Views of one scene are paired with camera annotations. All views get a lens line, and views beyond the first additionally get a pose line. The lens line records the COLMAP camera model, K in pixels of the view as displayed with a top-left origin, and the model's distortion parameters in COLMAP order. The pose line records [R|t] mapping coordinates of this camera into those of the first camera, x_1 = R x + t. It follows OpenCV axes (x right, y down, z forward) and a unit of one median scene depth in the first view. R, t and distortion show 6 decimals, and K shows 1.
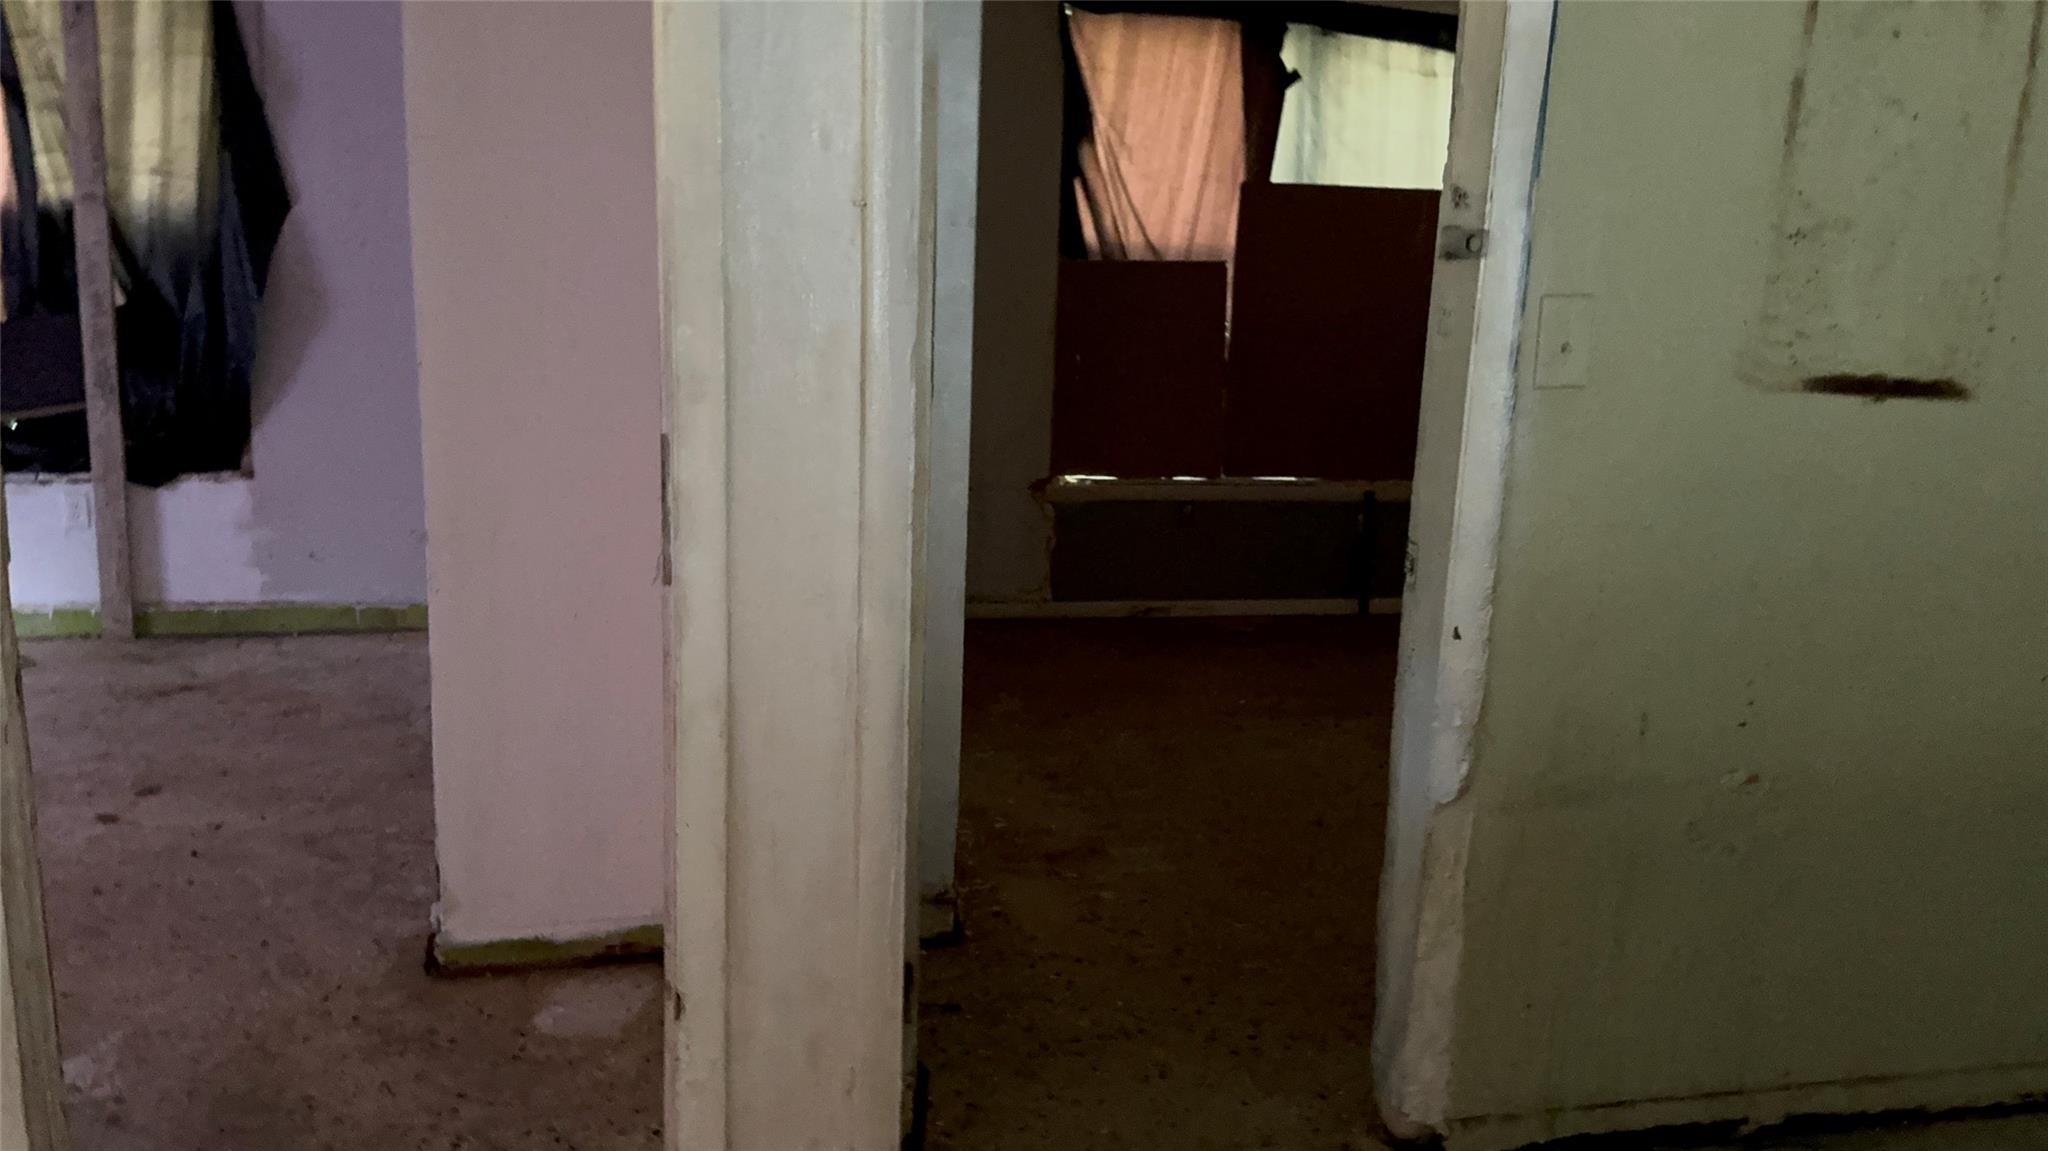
lens RADIAL K [[1807.5, 0, 1027.7], [0, 1807.5, 572.9], [0, 0, 1]] dist [0.049622, -0.078163]
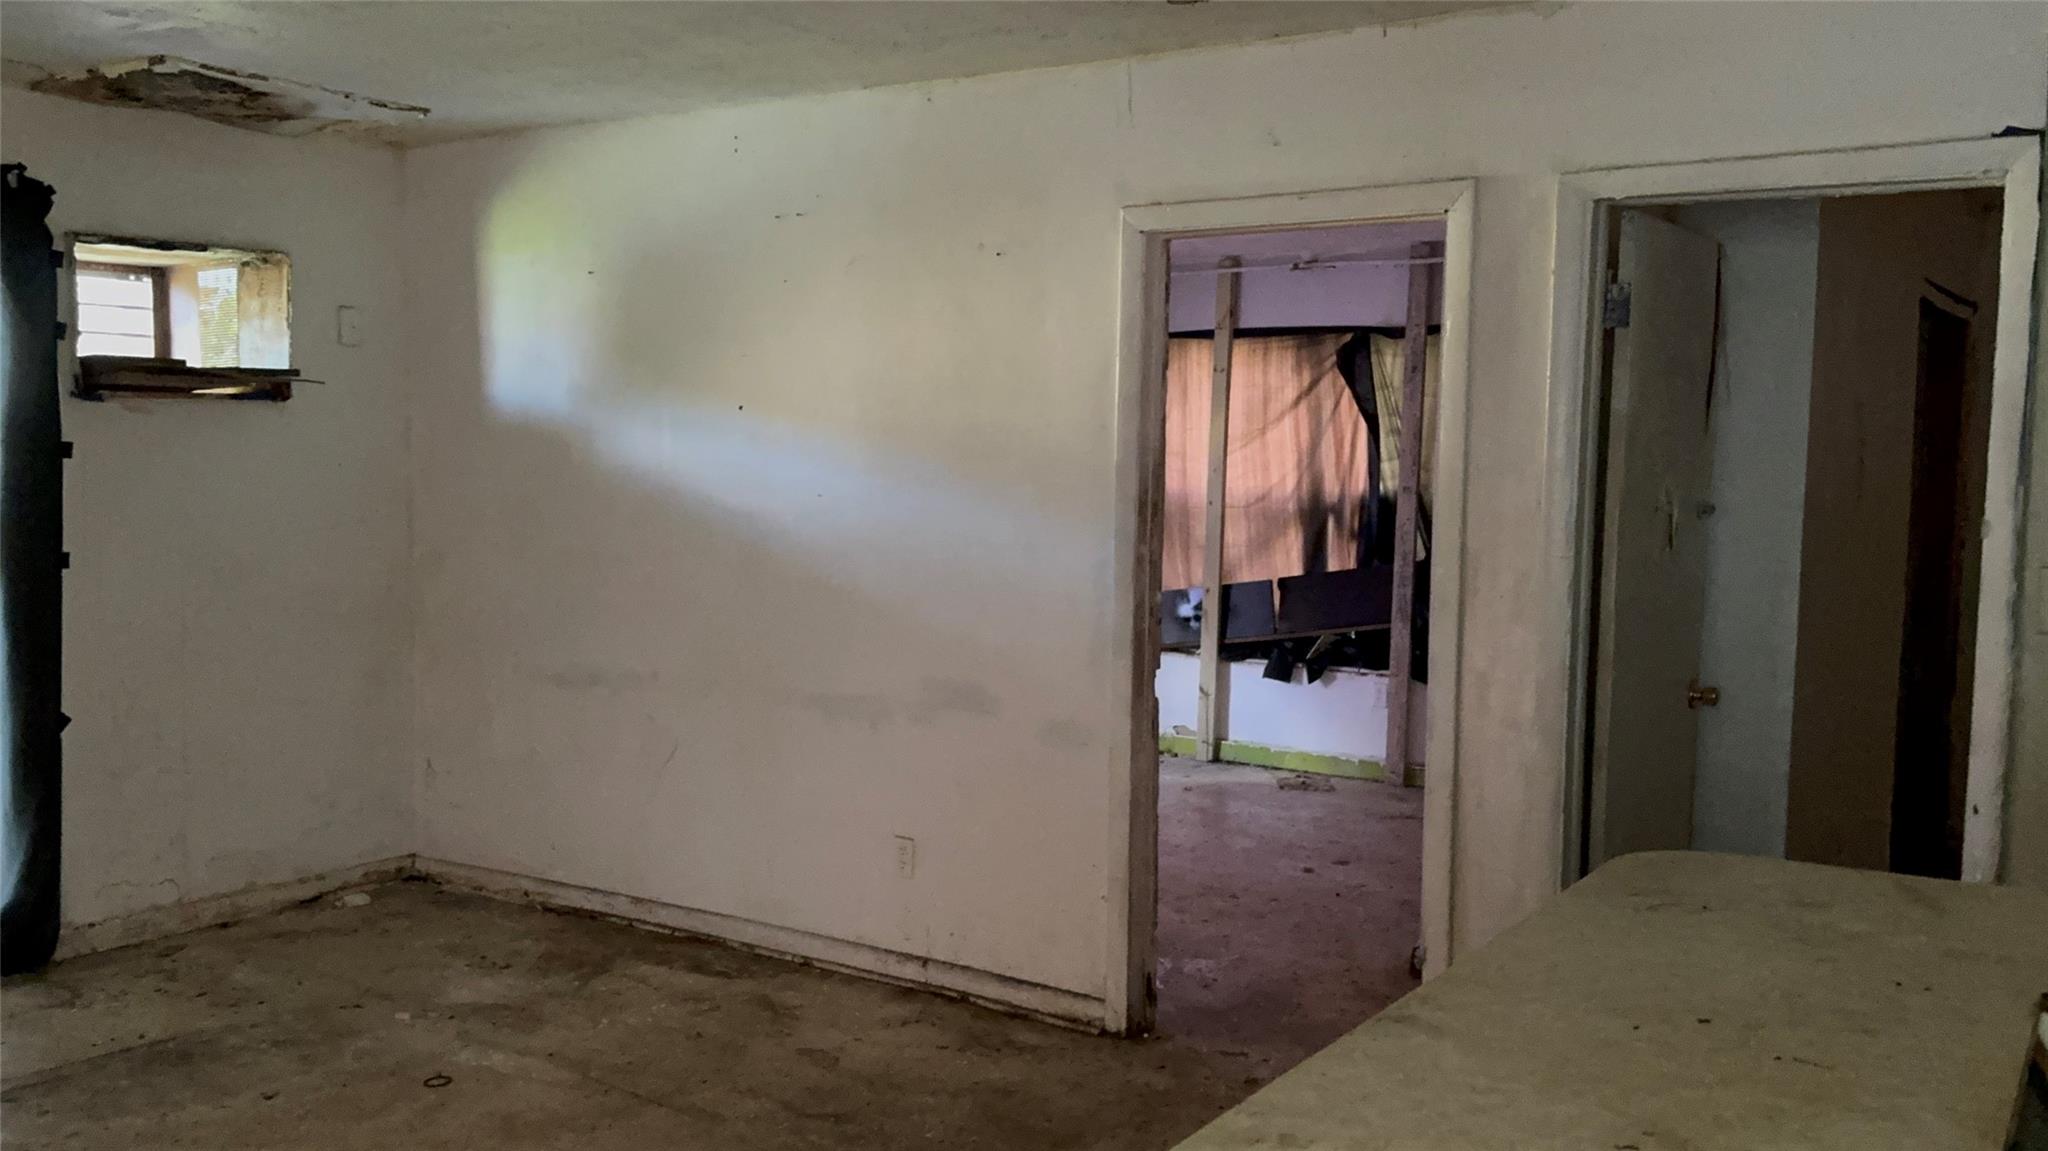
lens RADIAL K [[1807.5, 0, 1108.3], [0, 1807.5, 595.3], [0, 0, 1]] dist [0.049622, -0.078163]
pose [[0.713691, 0.045020, -0.699013, 0.361467], [-0.142632, 0.986365, -0.082100, 0.039614], [0.685785, 0.158295, 0.710381, -0.224597]]
